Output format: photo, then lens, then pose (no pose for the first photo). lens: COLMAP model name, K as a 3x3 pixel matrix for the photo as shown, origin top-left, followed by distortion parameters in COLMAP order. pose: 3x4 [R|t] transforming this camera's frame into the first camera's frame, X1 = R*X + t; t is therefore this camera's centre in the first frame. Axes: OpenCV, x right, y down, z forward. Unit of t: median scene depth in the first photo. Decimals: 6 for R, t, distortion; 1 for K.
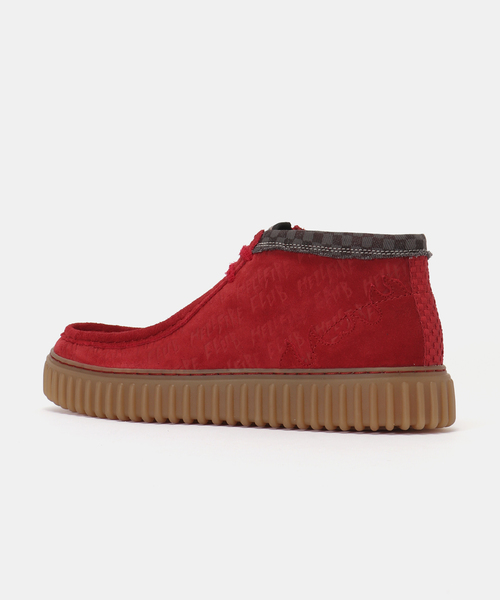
lens RADIAL K [[2100.8, 0, 250.0], [0, 2100.8, 300.0], [0, 0, 1]] dist [-3.842211, -0.394253]
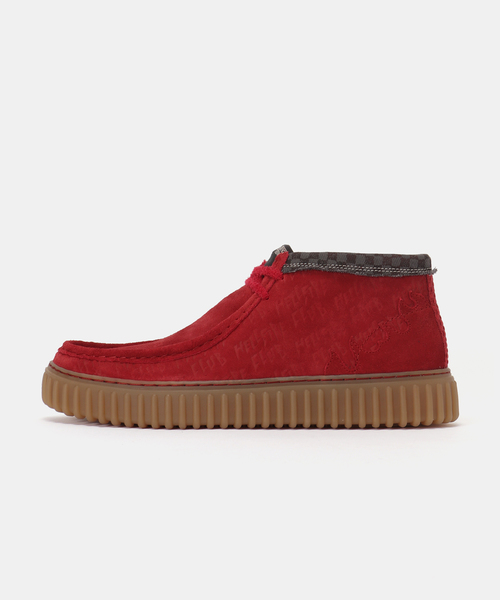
lens RADIAL K [[2100.8, 0, 250.0], [0, 2100.8, 300.0], [0, 0, 1]] dist [-3.842211, -0.394253]
pose [[0.949576, -0.017630, 0.313042, -0.369834], [0.020756, 0.999762, -0.006657, -0.001118], [-0.312850, 0.012819, 0.949716, -0.049631]]
